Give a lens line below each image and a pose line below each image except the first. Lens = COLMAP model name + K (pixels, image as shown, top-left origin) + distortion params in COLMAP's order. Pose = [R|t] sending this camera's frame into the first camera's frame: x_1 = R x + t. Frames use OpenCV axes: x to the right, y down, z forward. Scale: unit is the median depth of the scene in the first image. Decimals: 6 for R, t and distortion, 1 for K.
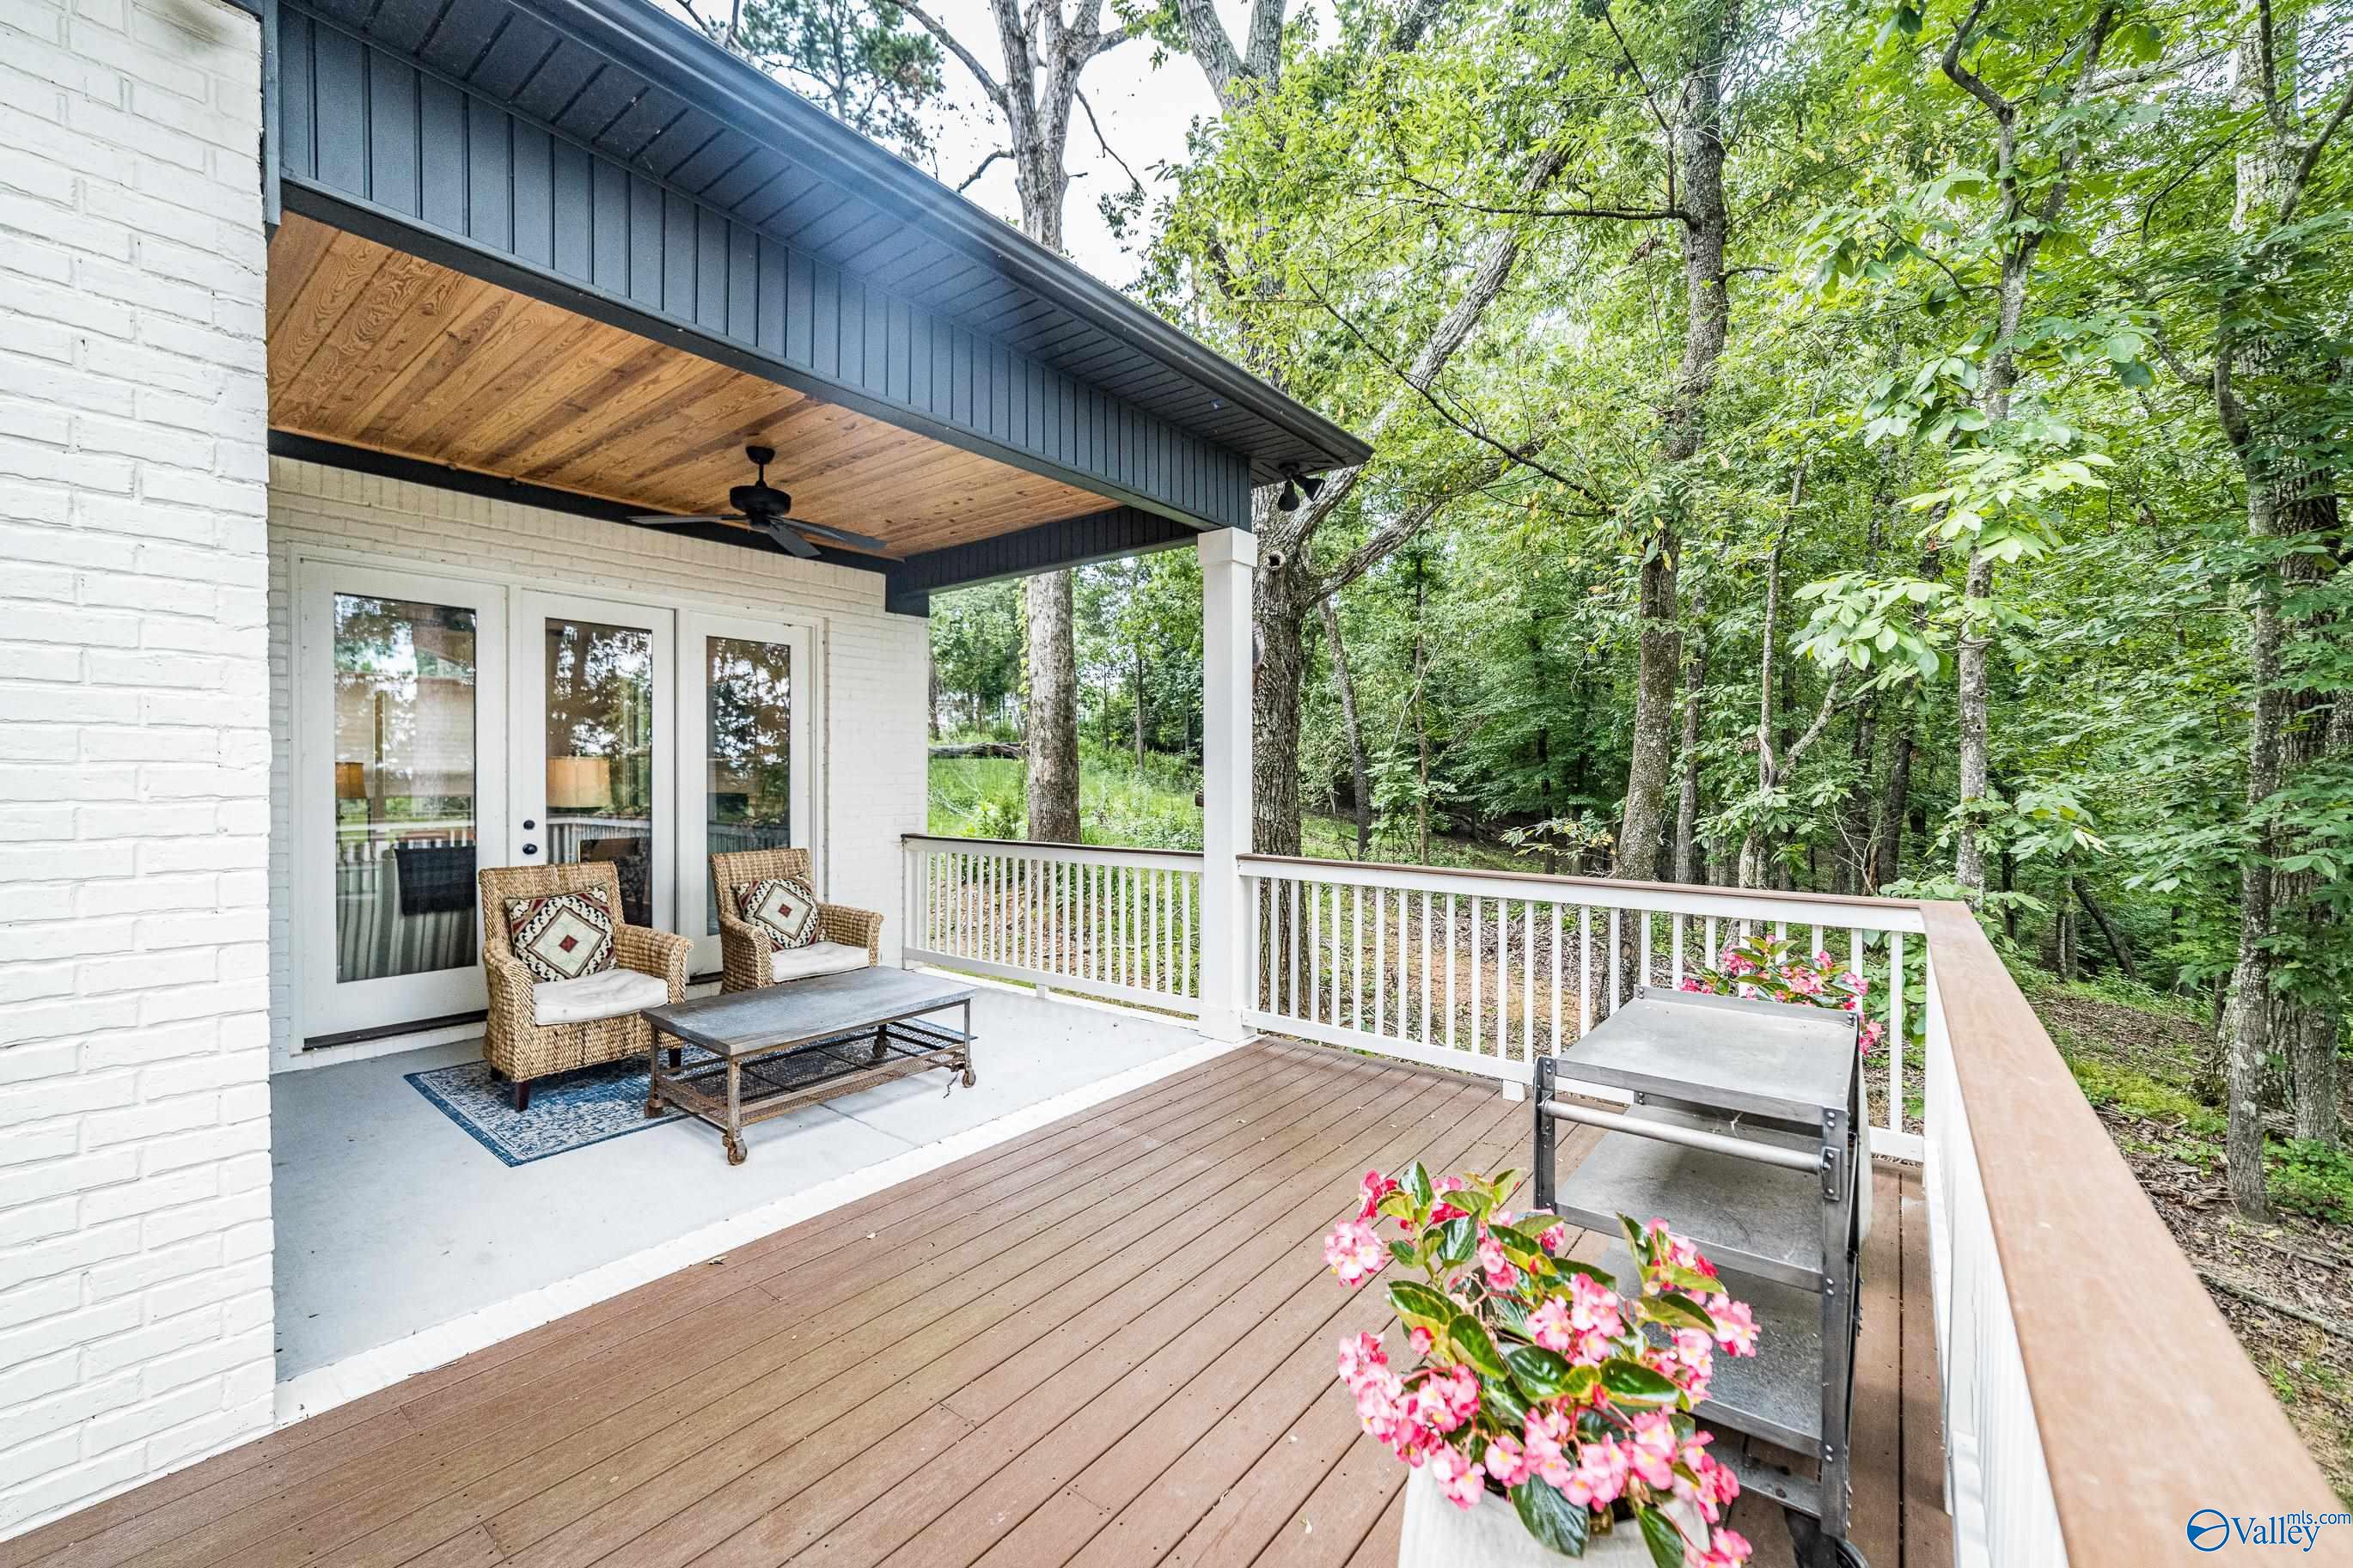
lens RADIAL K [[951.1, 0, 1176.5], [0, 951.1, 784.0], [0, 0, 1]] dist [-0.000353, -0.000045]
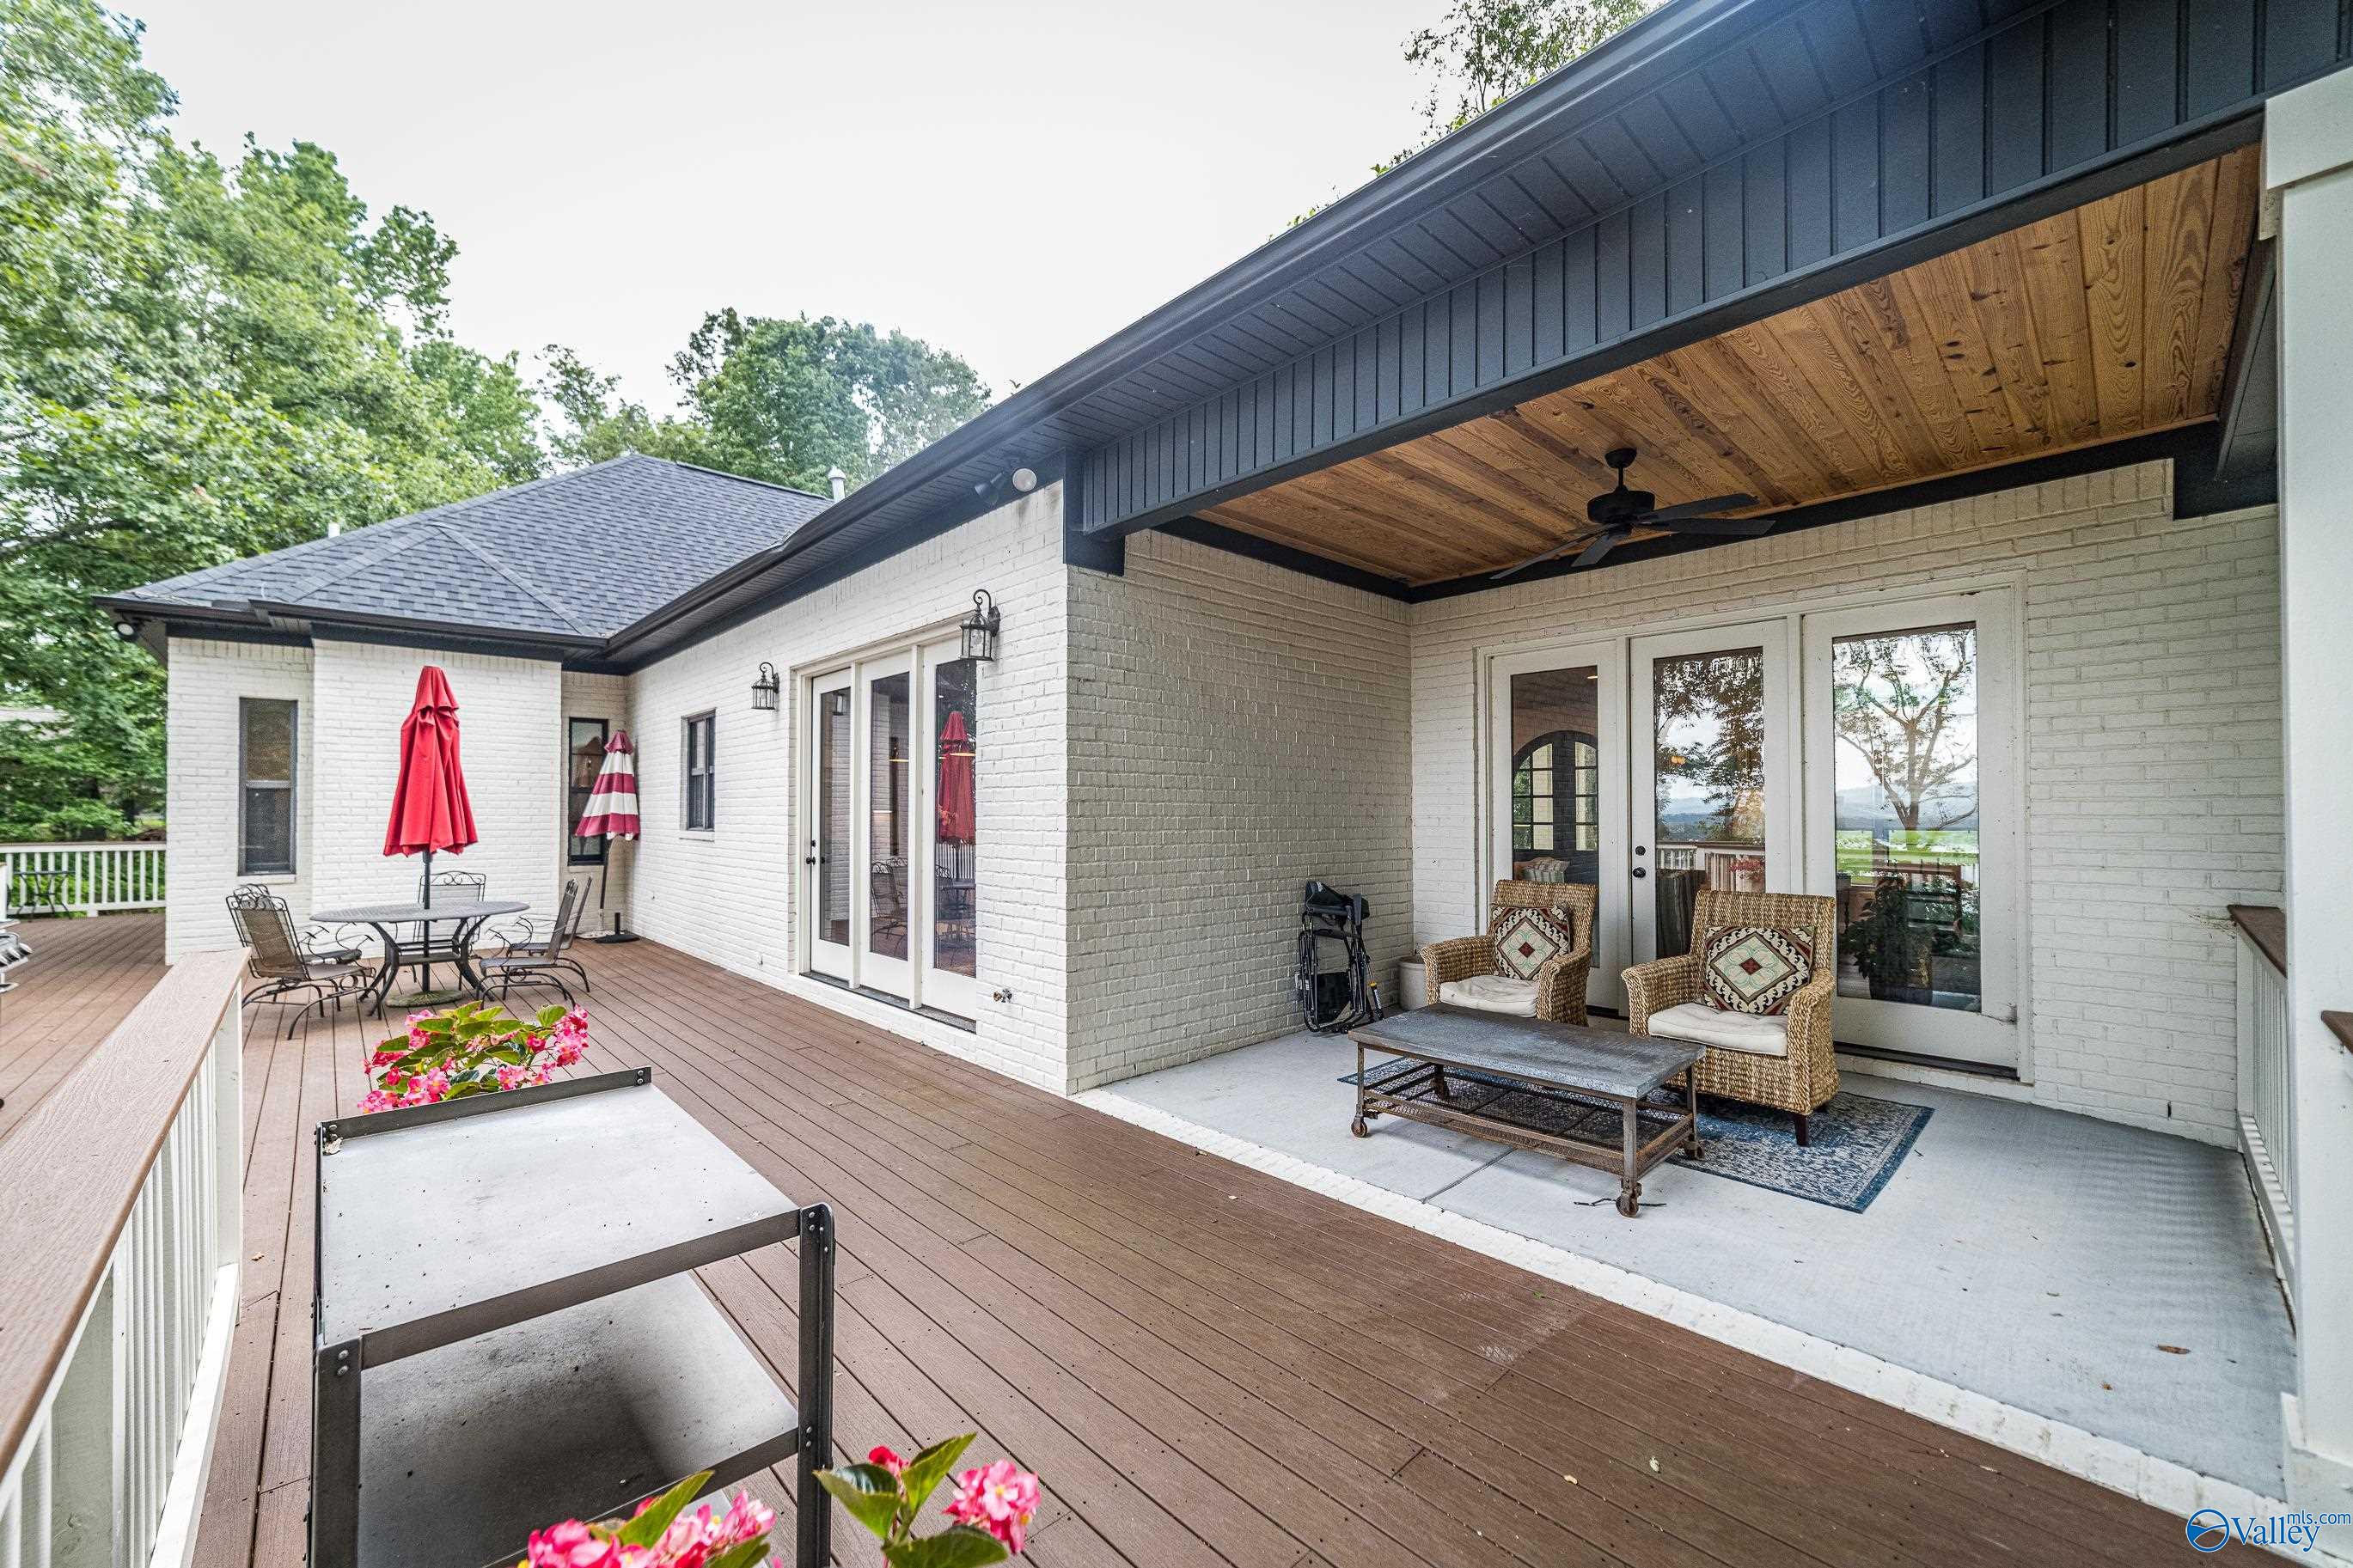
lens RADIAL K [[912.8, 0, 1147.6], [0, 912.8, 809.8], [0, 0, 1]] dist [-0.000070, -0.000017]
pose [[-0.155703, -0.005465, -0.987789, 0.542585], [-0.005048, 0.999976, -0.004737, 0.004345], [0.987791, 0.004249, -0.155727, 0.721970]]
